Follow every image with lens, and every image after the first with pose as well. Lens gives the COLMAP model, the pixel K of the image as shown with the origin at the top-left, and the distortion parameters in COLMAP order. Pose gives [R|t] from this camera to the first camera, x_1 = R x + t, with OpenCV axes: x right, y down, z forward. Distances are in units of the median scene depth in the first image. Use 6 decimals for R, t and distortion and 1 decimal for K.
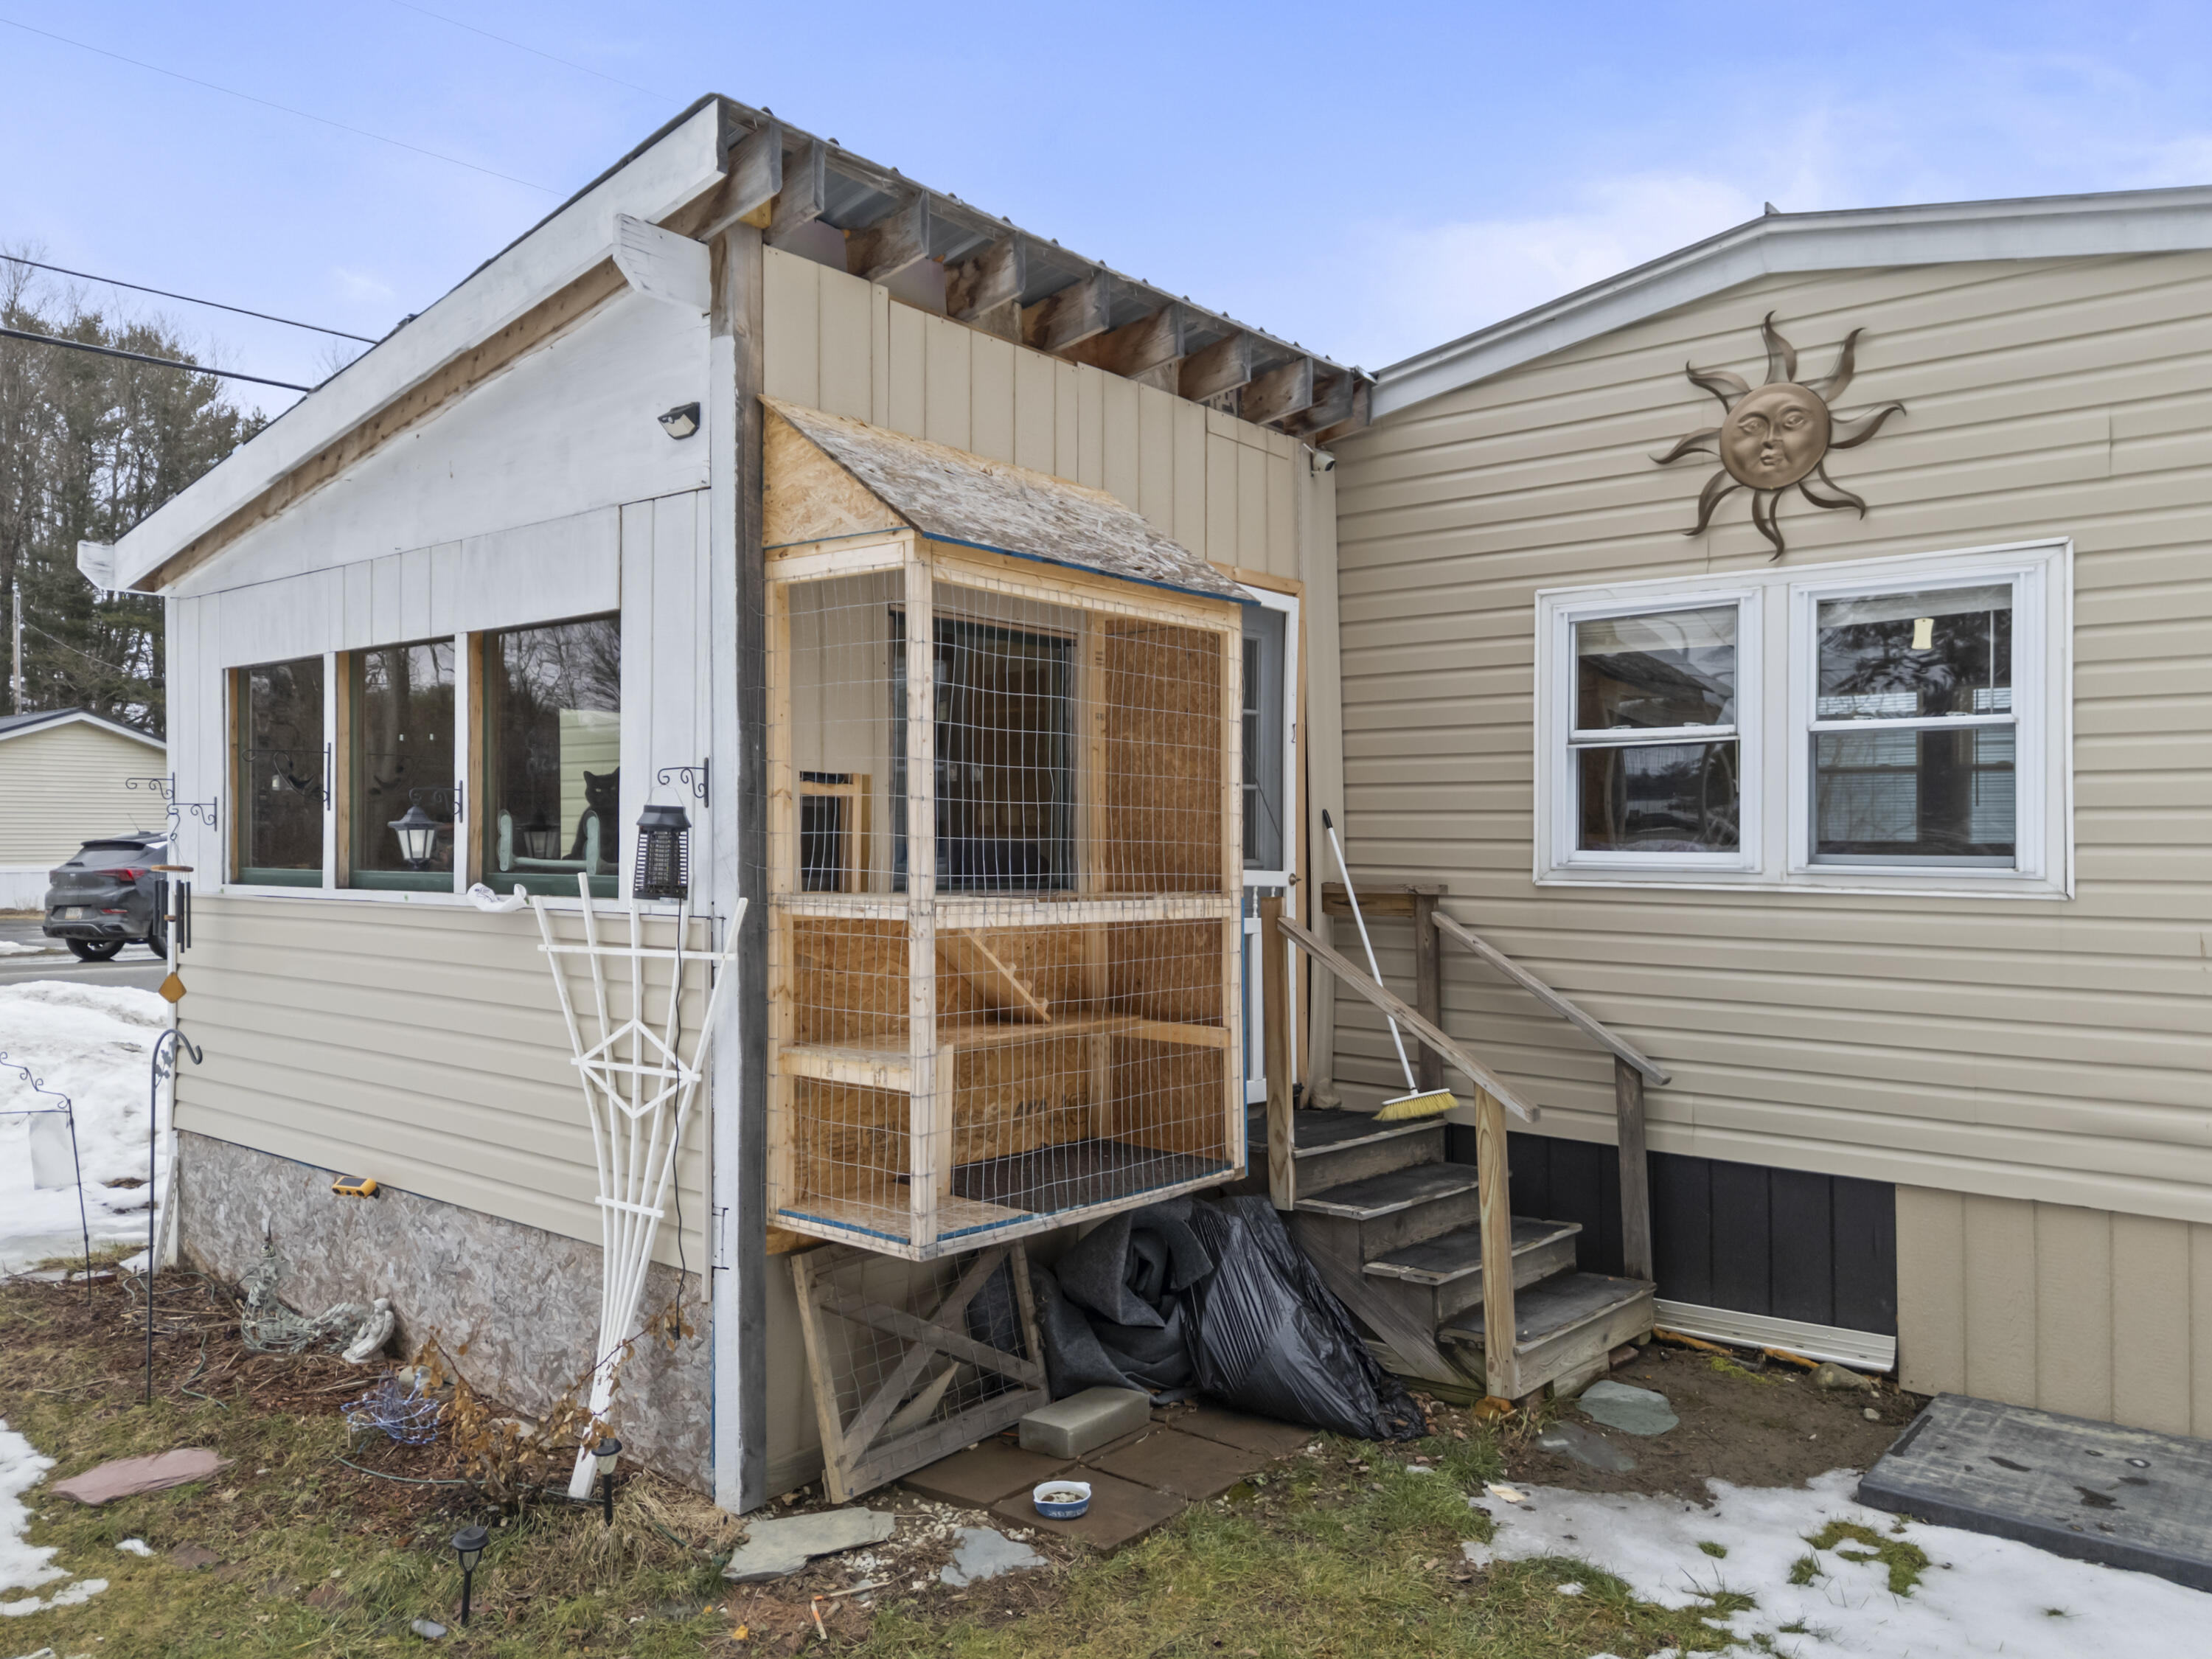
lens RADIAL K [[1634.2, 0, 1103.7], [0, 1634.2, 824.4], [0, 0, 1]] dist [0.070369, -0.058753]
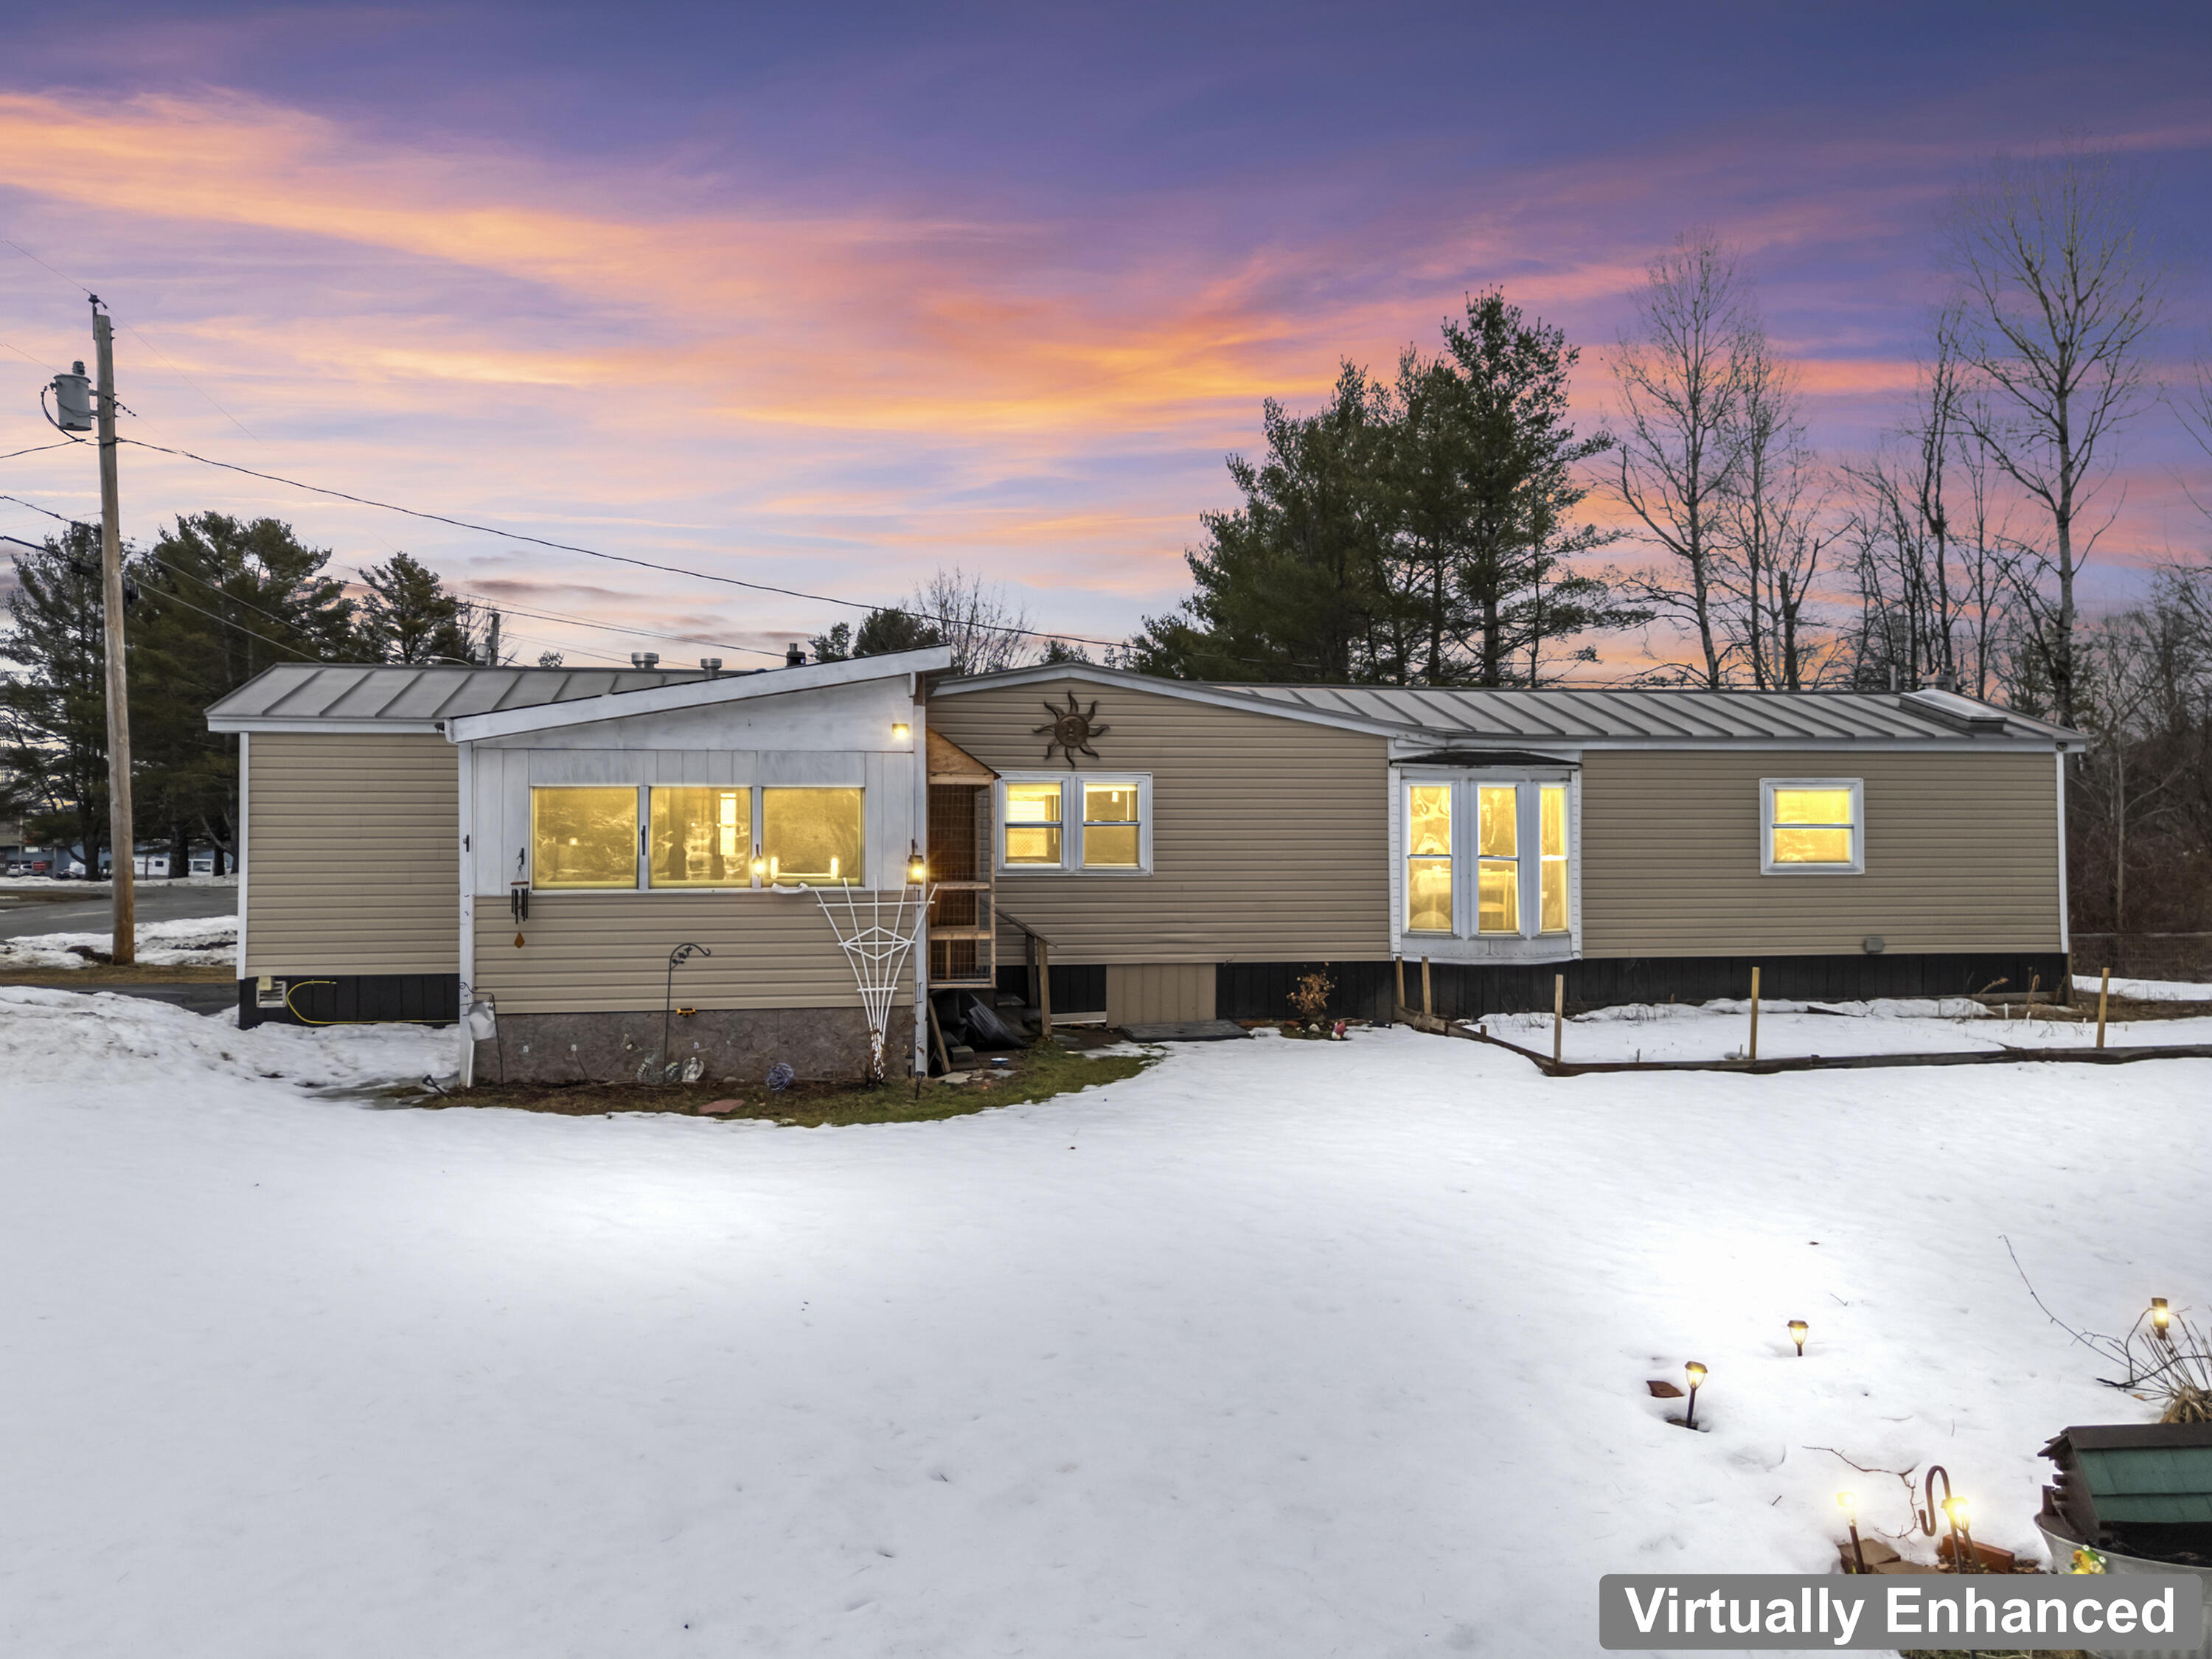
lens RADIAL K [[1634.2, 0, 1090.8], [0, 1634.2, 833.0], [0, 0, 1]] dist [0.070369, -0.058753]
pose [[0.636247, -0.001141, 0.771485, -1.980740], [-0.001219, 0.999996, 0.002484, -0.049602], [-0.771485, -0.002521, 0.636243, -0.999436]]
